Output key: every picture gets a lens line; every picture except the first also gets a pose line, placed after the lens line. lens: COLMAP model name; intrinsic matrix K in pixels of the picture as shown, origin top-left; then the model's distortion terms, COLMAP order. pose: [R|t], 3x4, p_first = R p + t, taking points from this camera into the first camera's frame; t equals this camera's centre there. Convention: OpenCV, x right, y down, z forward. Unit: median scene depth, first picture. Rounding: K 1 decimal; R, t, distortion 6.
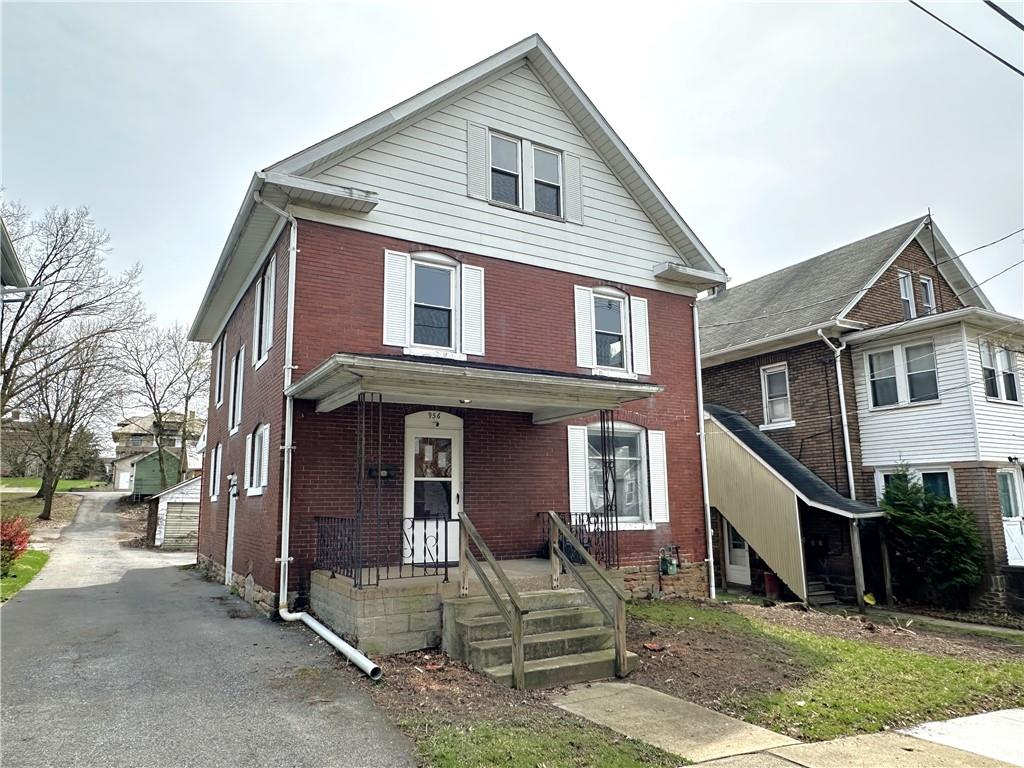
lens RADIAL K [[659.2, 0, 512.0], [0, 659.2, 384.0], [0, 0, 1]] dist [0.005917, 0.000768]
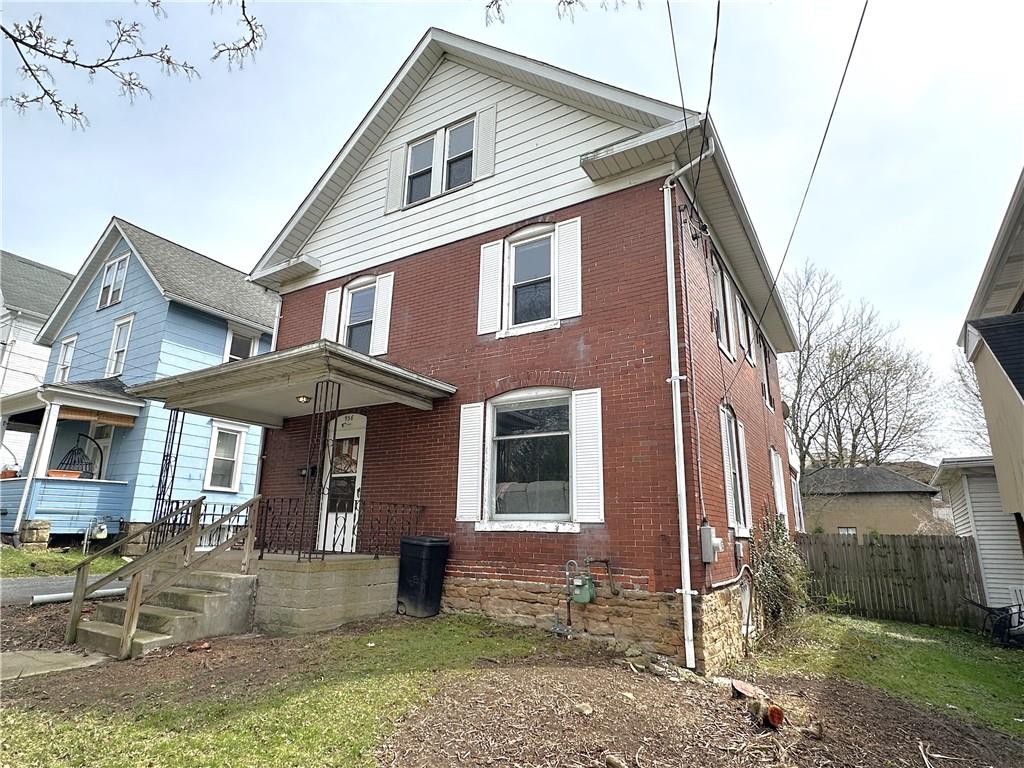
lens RADIAL K [[568.1, 0, 512.0], [0, 568.1, 384.0], [0, 0, 1]] dist [-0.002272, -0.000225]
pose [[0.467245, -0.206843, -0.859592, 0.732720], [0.132216, 0.977662, -0.163386, 0.159904], [0.874186, -0.037311, 0.484156, 0.672821]]
